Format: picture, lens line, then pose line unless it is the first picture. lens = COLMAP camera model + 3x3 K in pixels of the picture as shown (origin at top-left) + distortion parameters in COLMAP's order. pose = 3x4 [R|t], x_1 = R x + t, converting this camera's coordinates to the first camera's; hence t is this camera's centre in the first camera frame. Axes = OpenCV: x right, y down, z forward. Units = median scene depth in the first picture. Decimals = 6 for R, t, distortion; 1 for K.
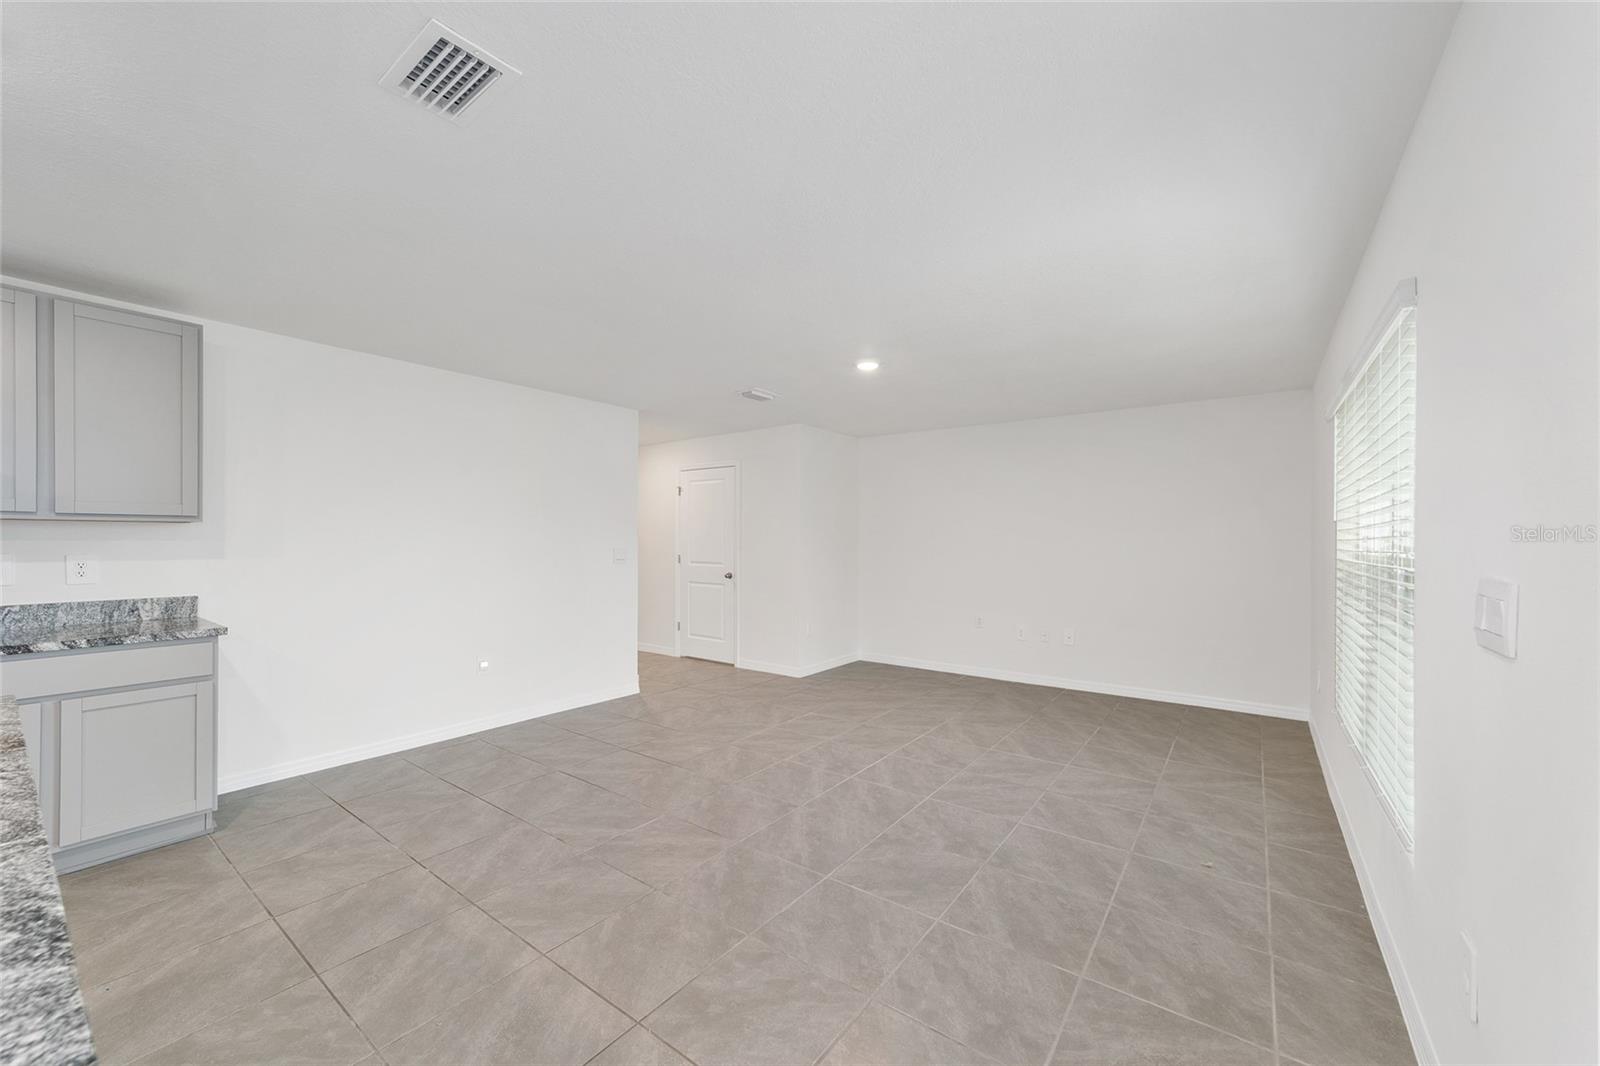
lens RADIAL K [[616.8, 0, 789.4], [0, 616.8, 540.4], [0, 0, 1]] dist [-0.017324, 0.008540]
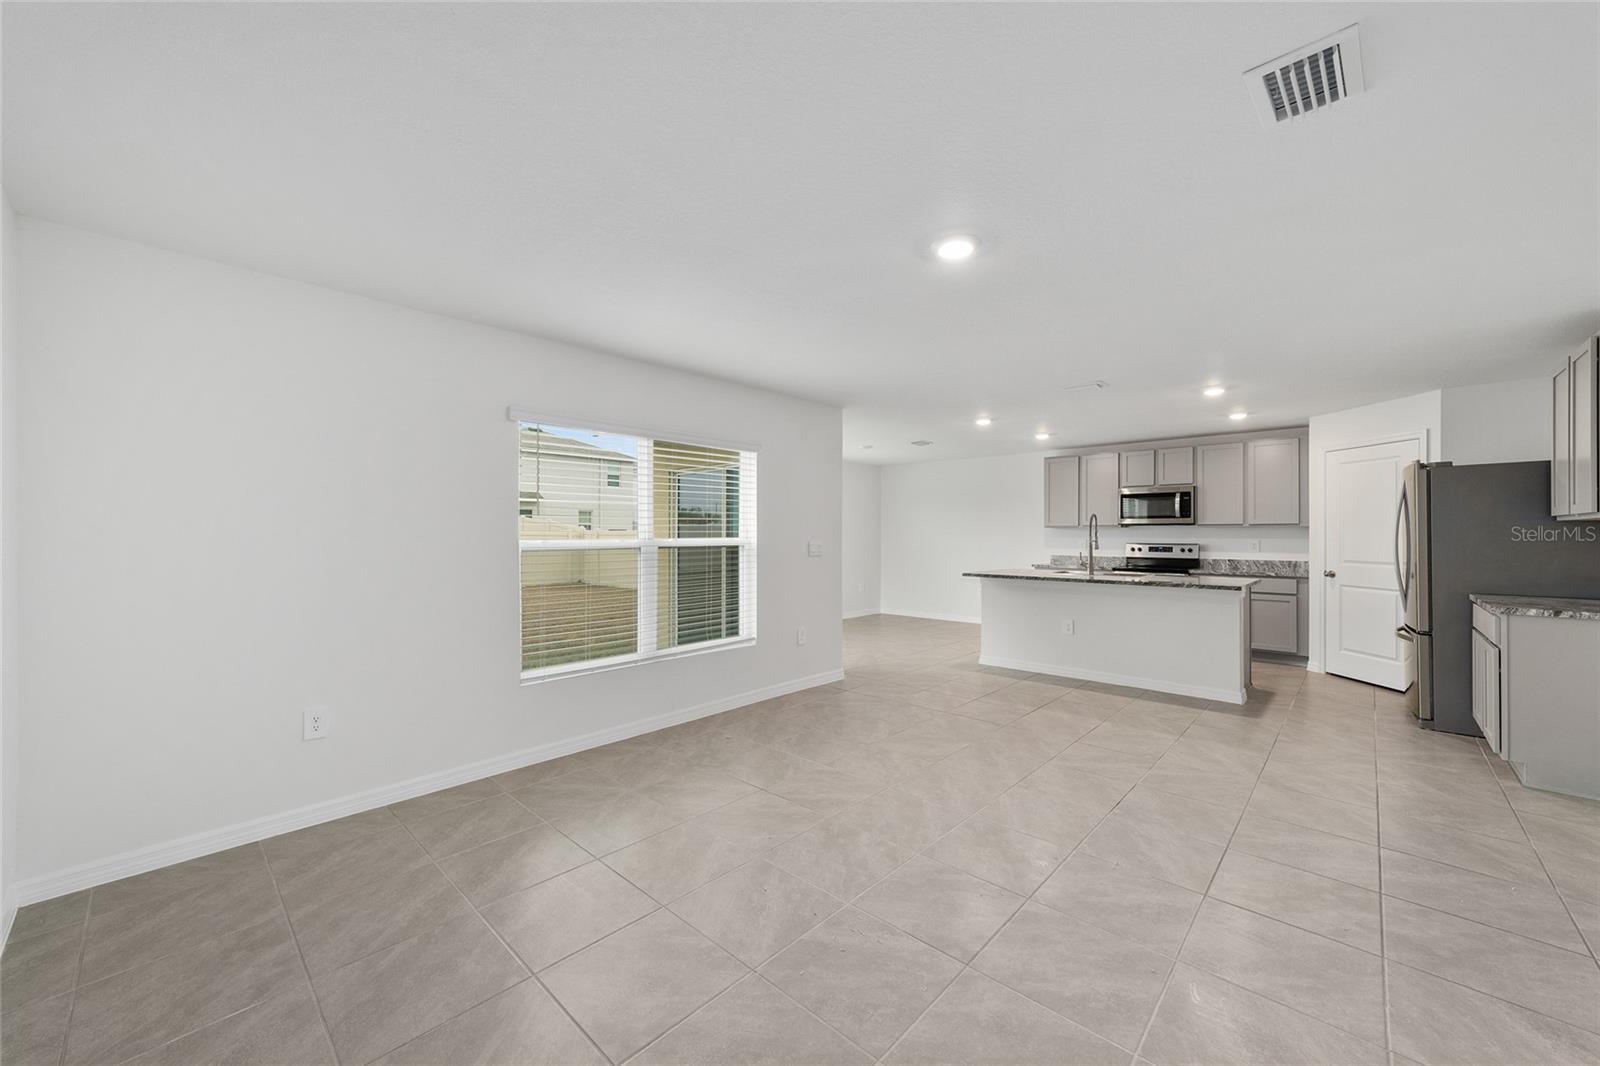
lens RADIAL K [[613.1, 0, 794.4], [0, 613.1, 530.9], [0, 0, 1]] dist [-0.016197, 0.008532]
pose [[-0.994283, -0.001854, 0.106757, 0.229982], [-0.002367, 0.999986, -0.004677, 0.001364], [-0.106746, -0.004903, -0.994274, 1.696903]]
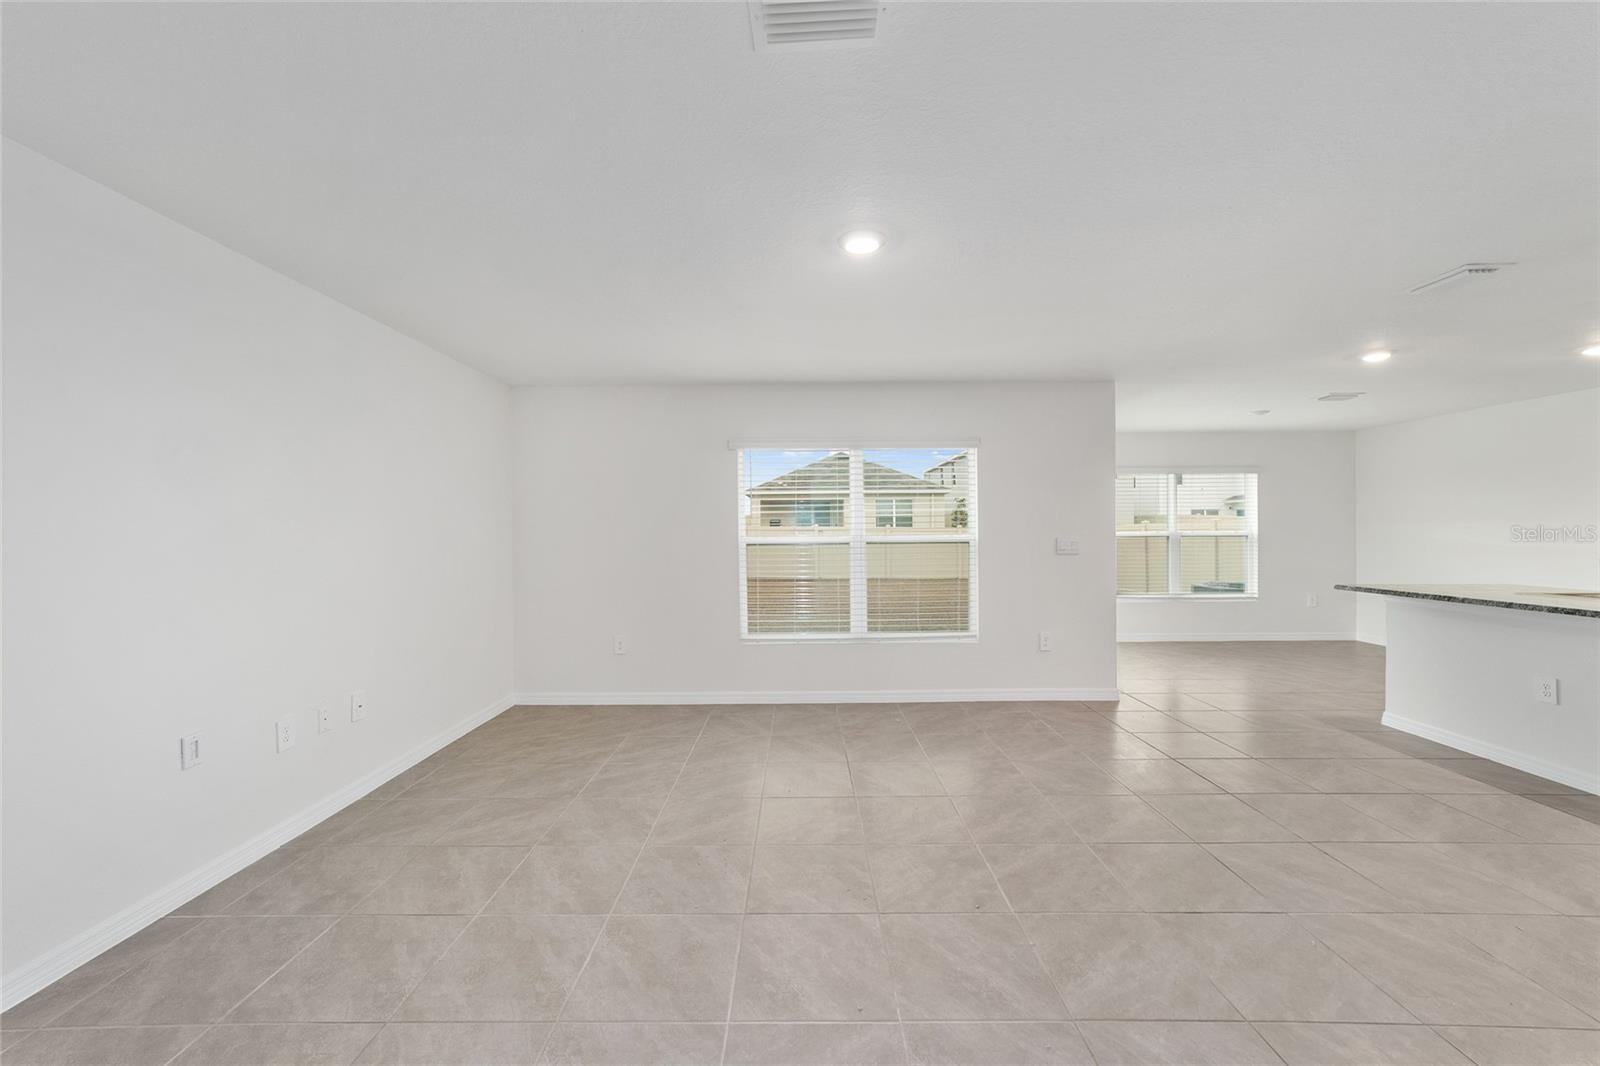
lens RADIAL K [[613.1, 0, 794.4], [0, 613.1, 530.9], [0, 0, 1]] dist [-0.016197, 0.008532]
pose [[-0.594300, 0.002528, 0.804240, -0.339107], [0.007451, 0.999969, 0.002363, -0.001864], [-0.804209, 0.007397, -0.594300, 1.481438]]
